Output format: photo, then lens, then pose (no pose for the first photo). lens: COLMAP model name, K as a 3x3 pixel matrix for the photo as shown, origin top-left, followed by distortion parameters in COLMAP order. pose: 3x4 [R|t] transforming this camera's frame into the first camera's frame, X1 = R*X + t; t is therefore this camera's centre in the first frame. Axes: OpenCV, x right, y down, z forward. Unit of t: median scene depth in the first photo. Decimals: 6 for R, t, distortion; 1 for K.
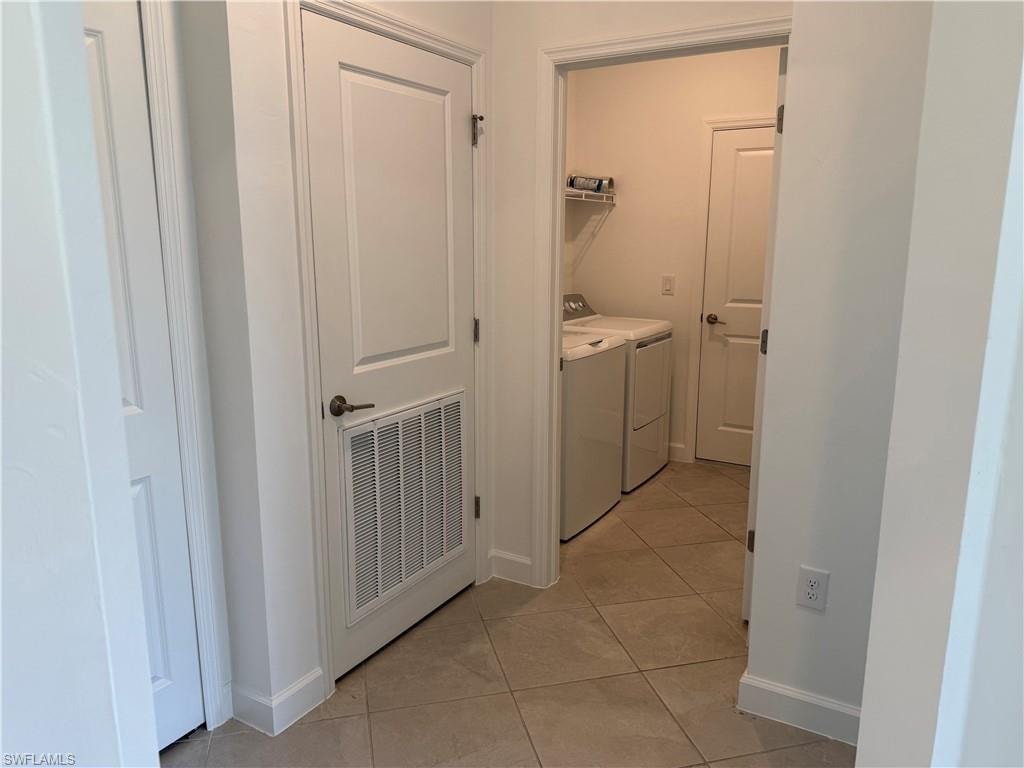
lens RADIAL K [[722.7, 0, 512.0], [0, 722.7, 384.0], [0, 0, 1]] dist [0.014567, -0.000582]
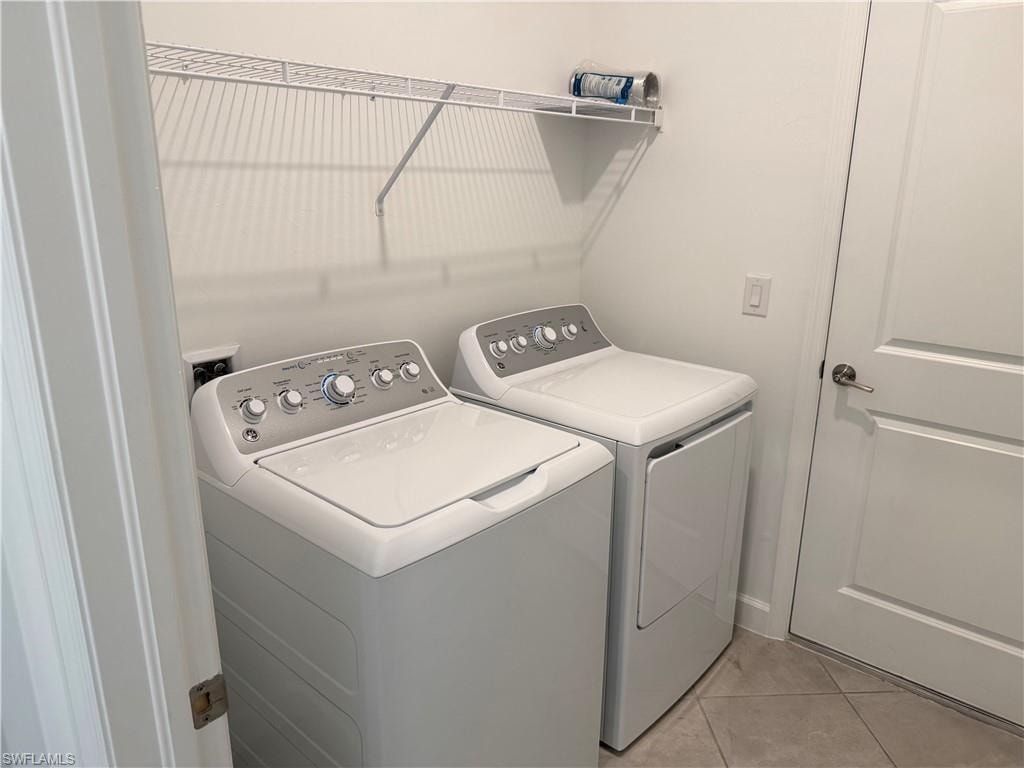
lens RADIAL K [[727.3, 0, 512.0], [0, 727.3, 384.0], [0, 0, 1]] dist [-0.000831, -0.074631]
pose [[0.982304, 0.058294, -0.177993, 0.144011], [-0.043705, 0.995438, 0.084816, -0.111752], [0.182125, -0.075536, 0.980370, 0.482421]]
